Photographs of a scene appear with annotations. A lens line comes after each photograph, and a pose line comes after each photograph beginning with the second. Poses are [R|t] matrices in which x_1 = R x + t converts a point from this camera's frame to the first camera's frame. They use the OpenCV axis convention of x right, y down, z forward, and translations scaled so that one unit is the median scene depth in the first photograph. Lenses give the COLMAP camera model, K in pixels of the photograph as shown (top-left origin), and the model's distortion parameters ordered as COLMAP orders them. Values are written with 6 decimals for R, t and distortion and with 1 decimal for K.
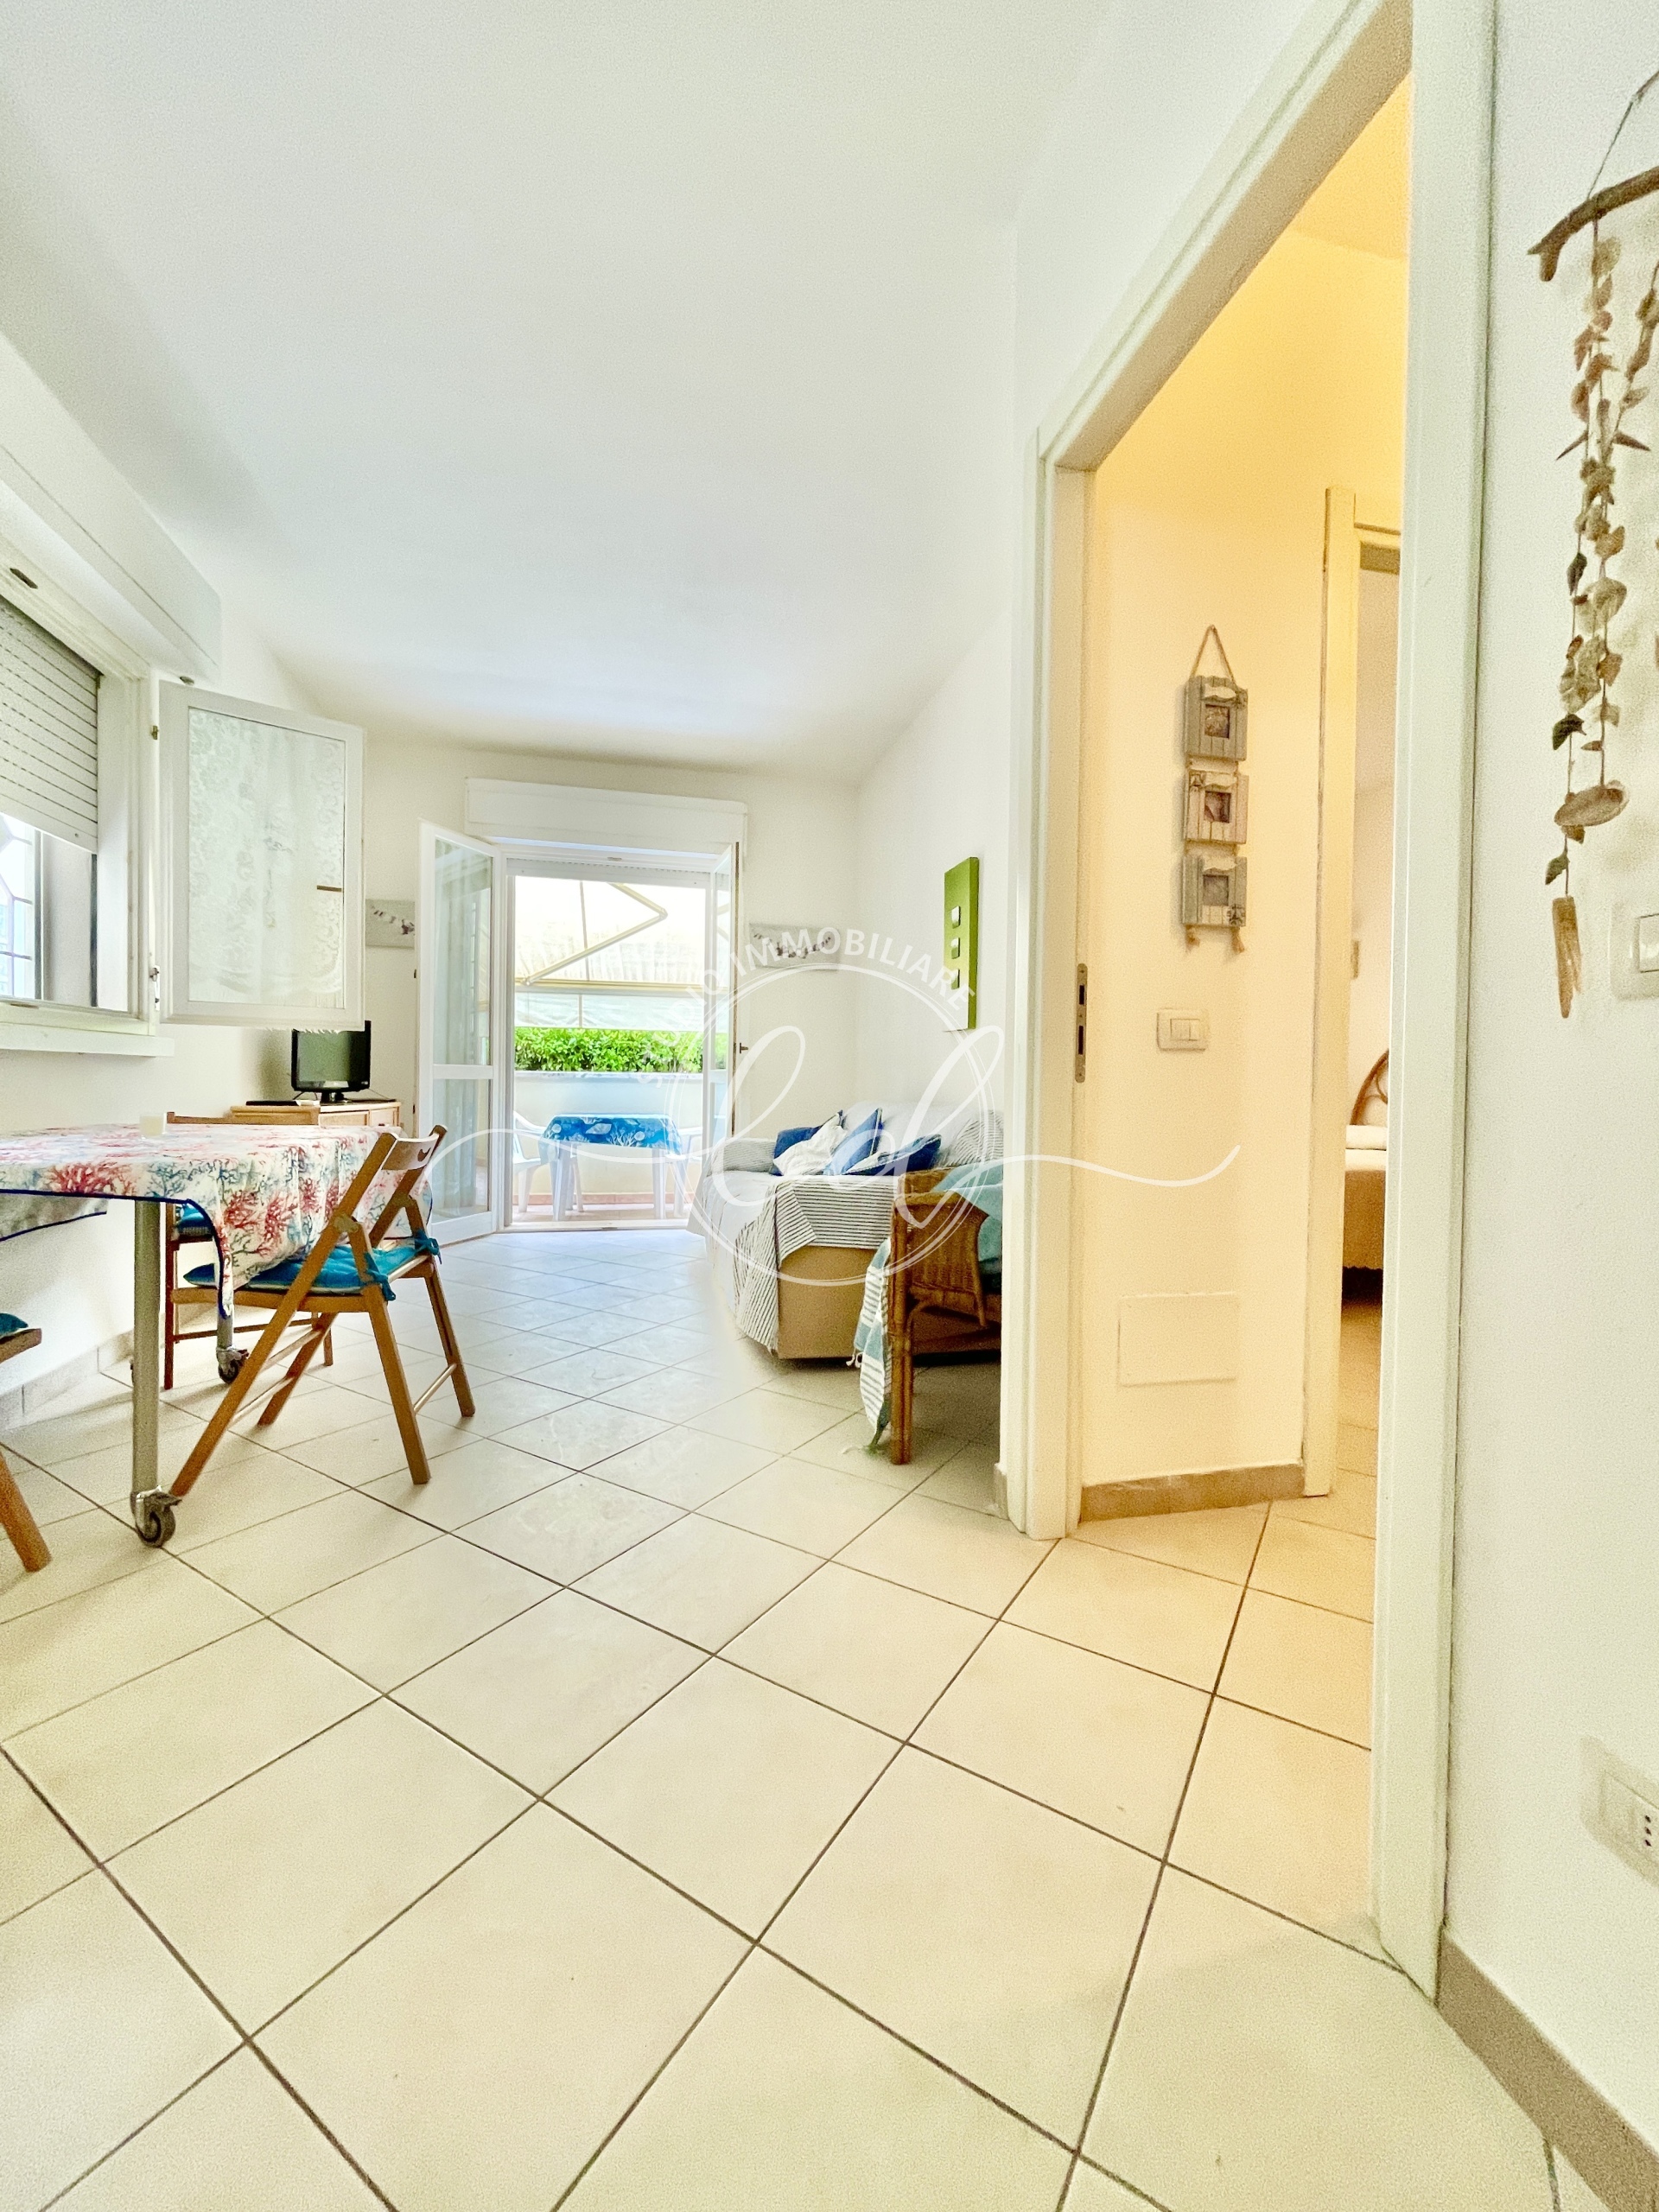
lens RADIAL K [[895.9, 0, 834.5], [0, 895.9, 1086.2], [0, 0, 1]] dist [-0.001766, 0.000119]
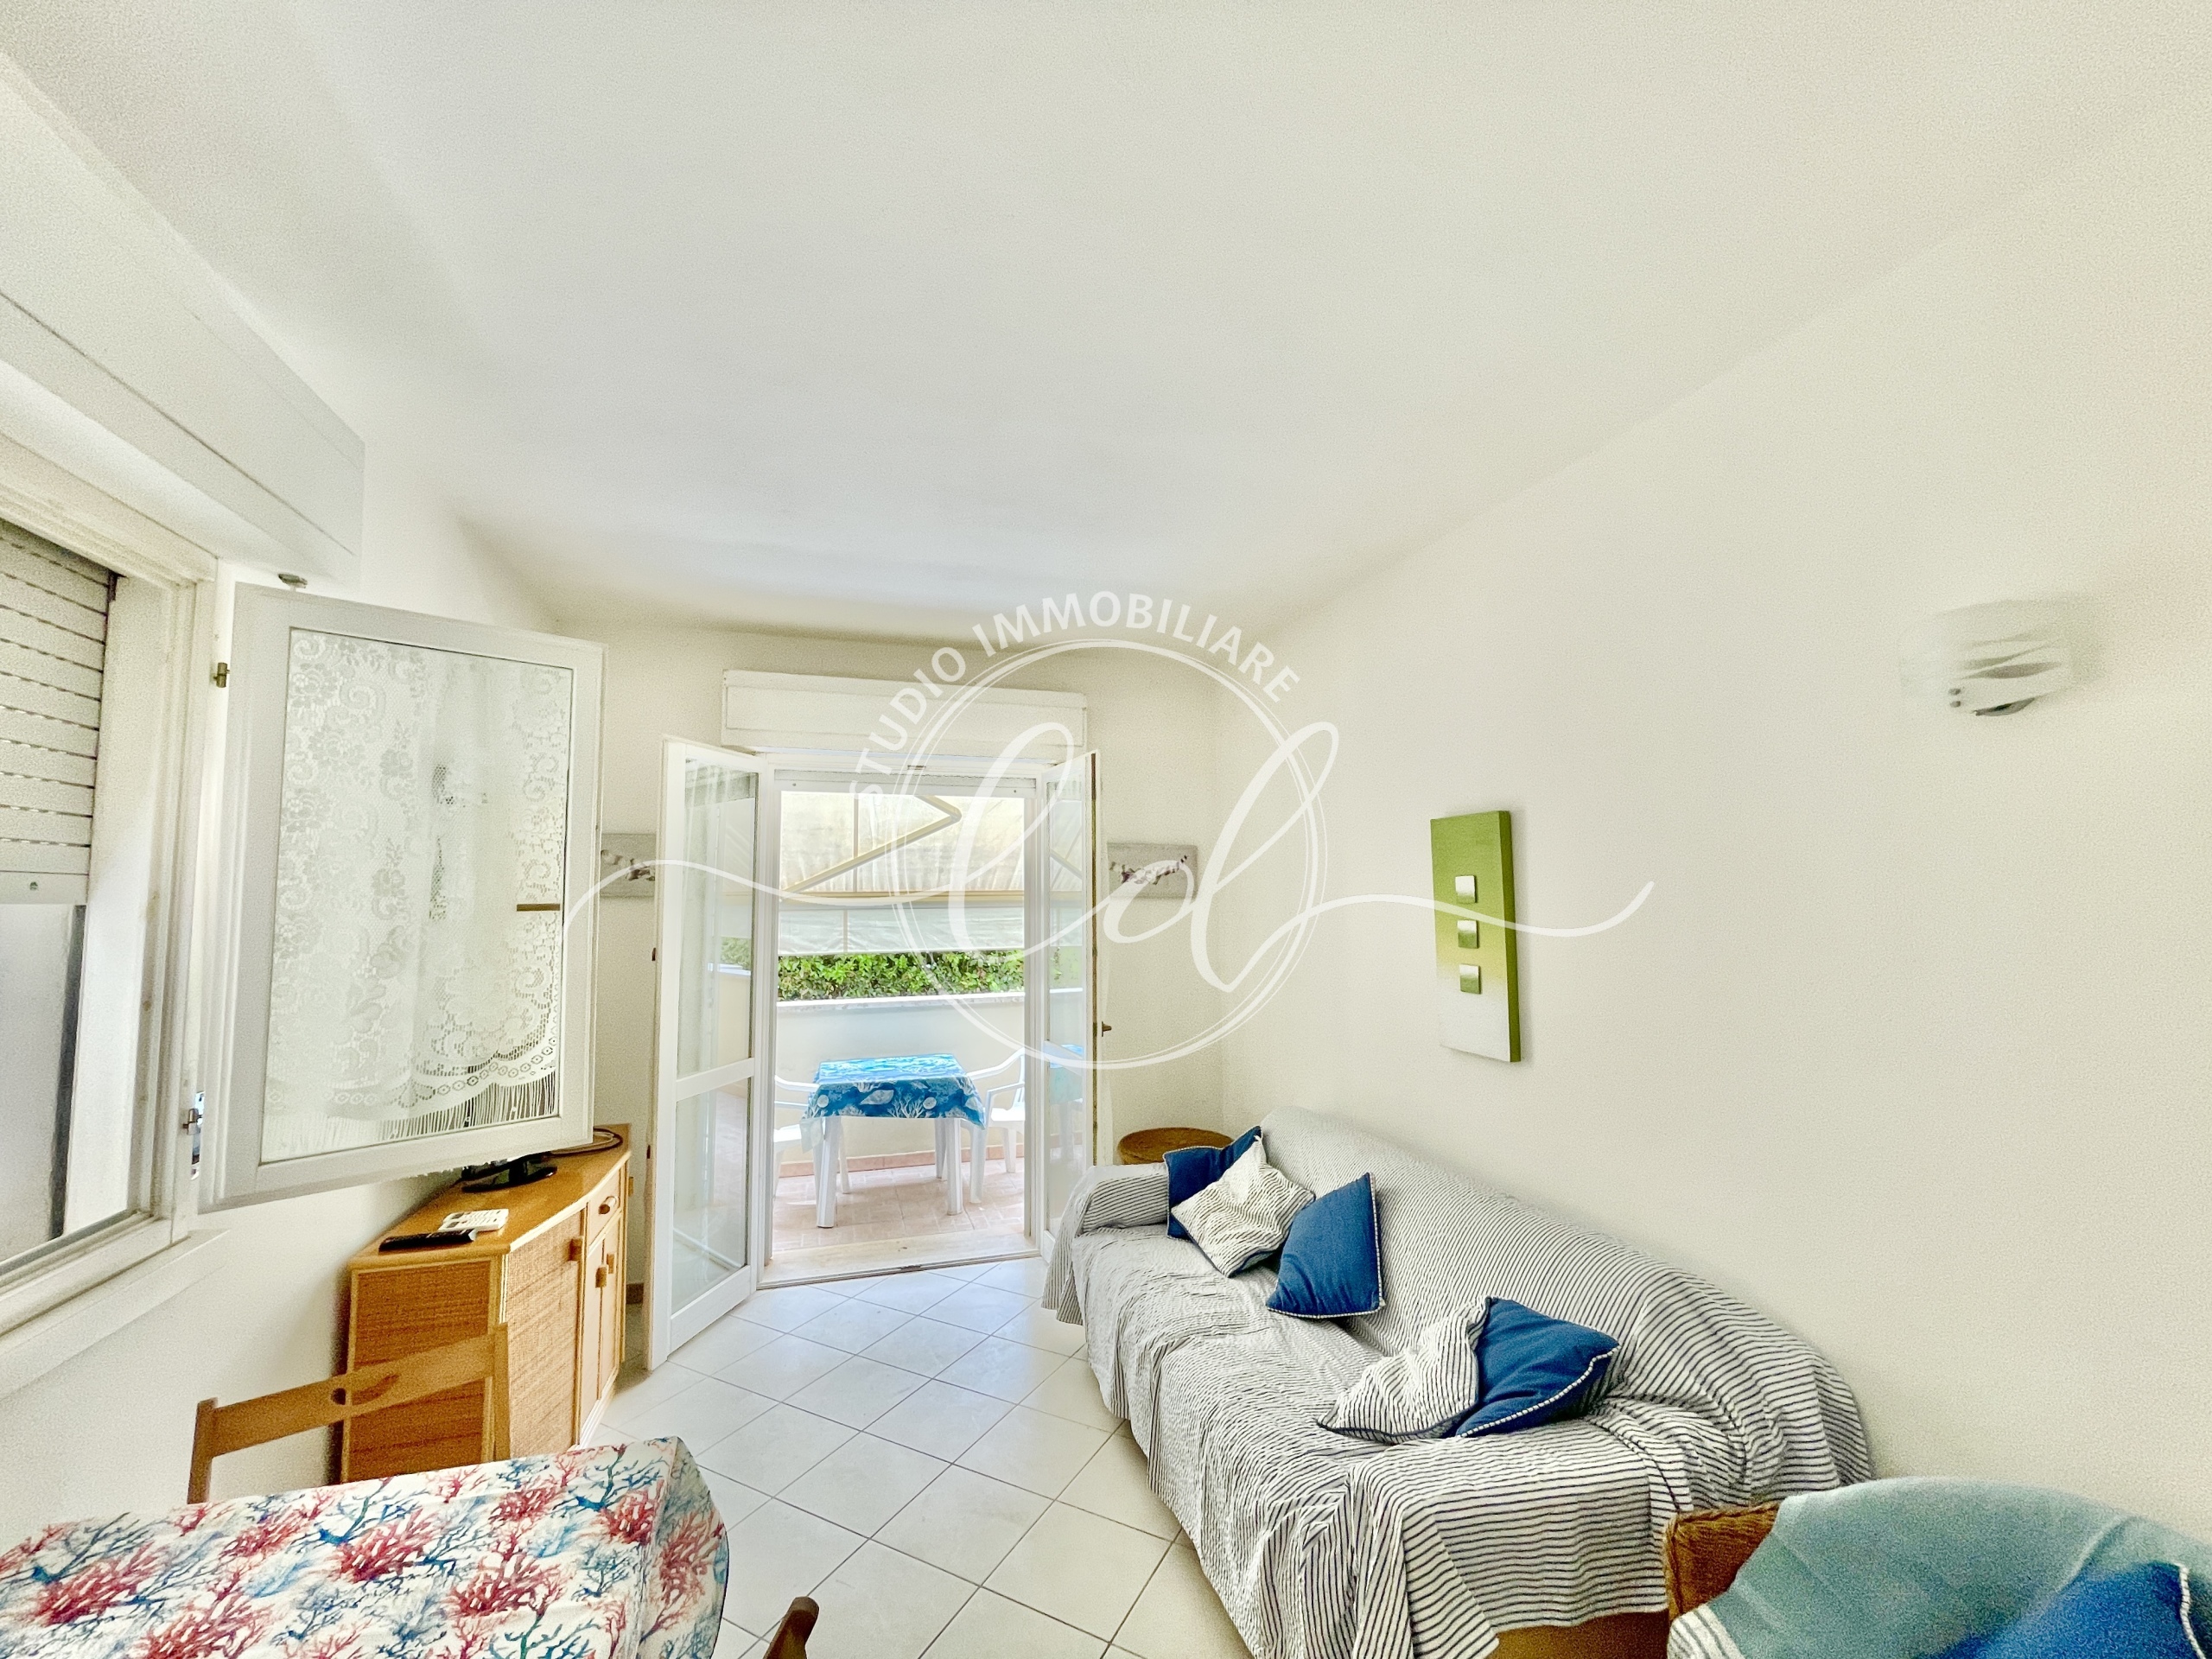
lens RADIAL K [[905.4, 0, 1106.0], [0, 905.4, 829.5], [0, 0, 1]] dist [0.009170, -0.000654]
pose [[0.997378, -0.017446, 0.070234, -0.293313], [0.023603, 0.995858, -0.087809, -0.271986], [-0.068412, 0.089237, 0.993658, 0.470554]]
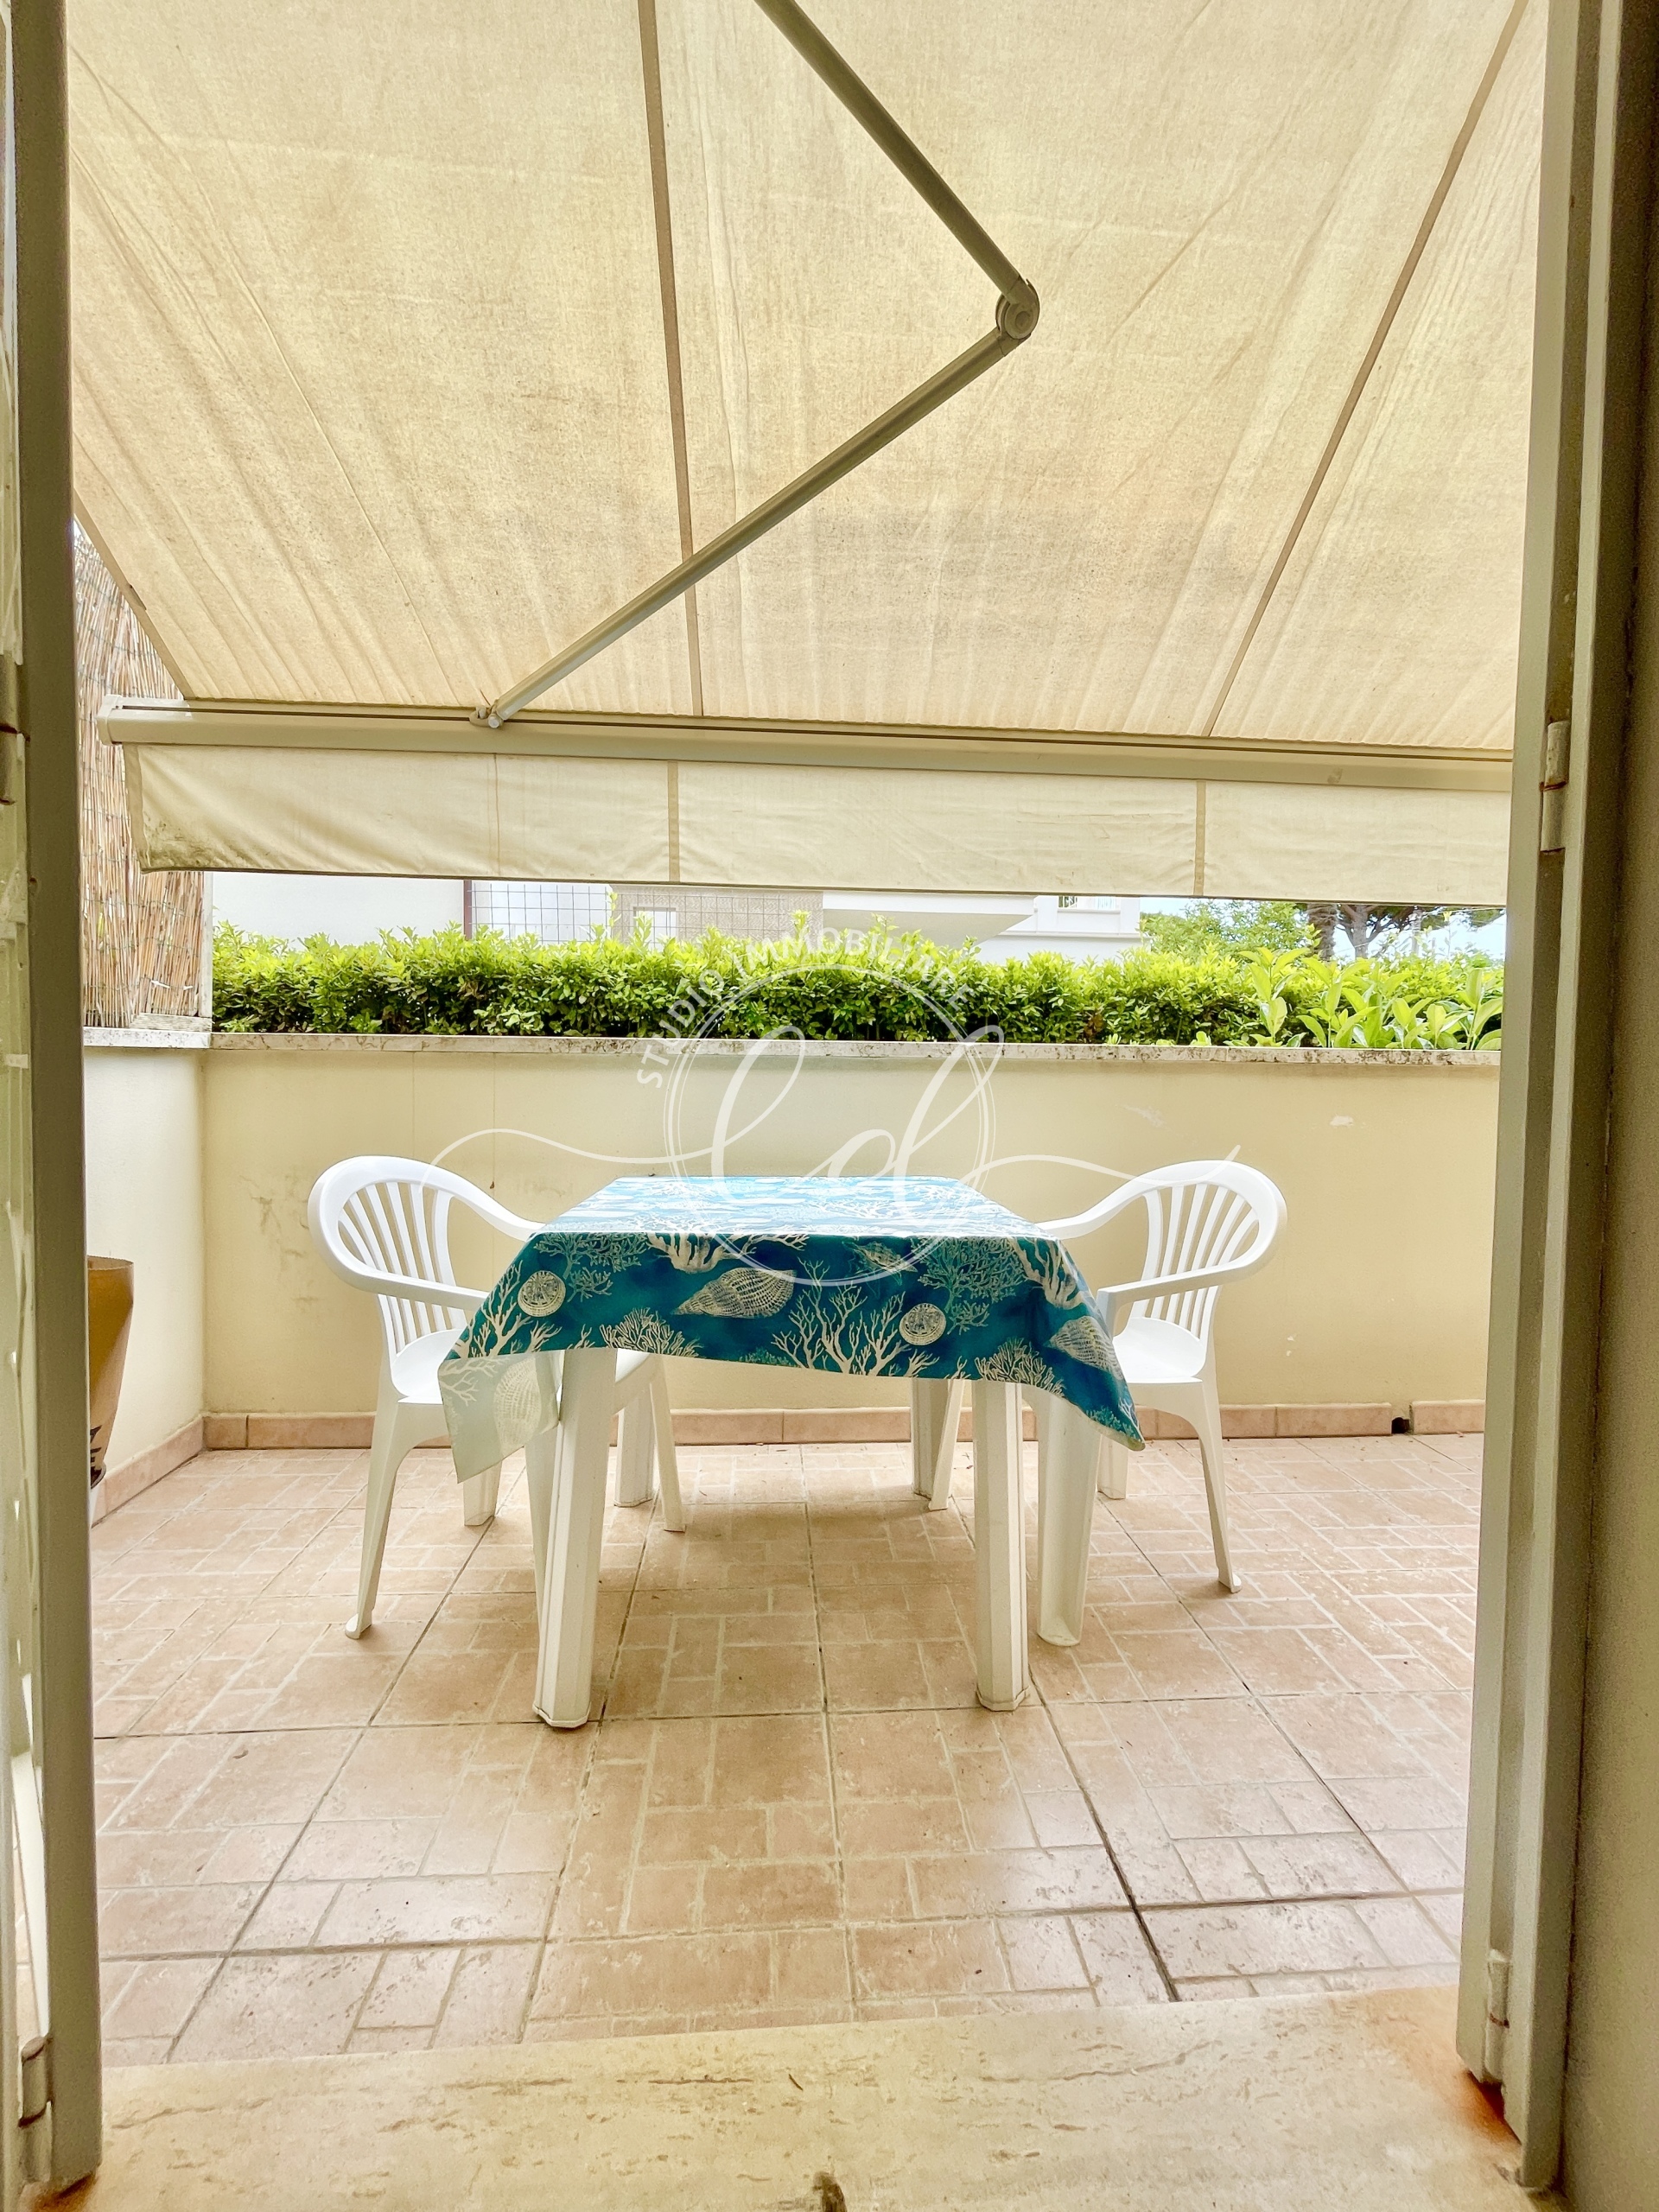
lens RADIAL K [[910.1, 0, 829.5], [0, 910.1, 1106.0], [0, 0, 1]] dist [-0.007769, 0.001157]
pose [[0.988516, 0.007461, -0.150929, -0.522509], [-0.001481, 0.999211, 0.039694, -0.012886], [0.151106, -0.039014, 0.987747, 1.974143]]
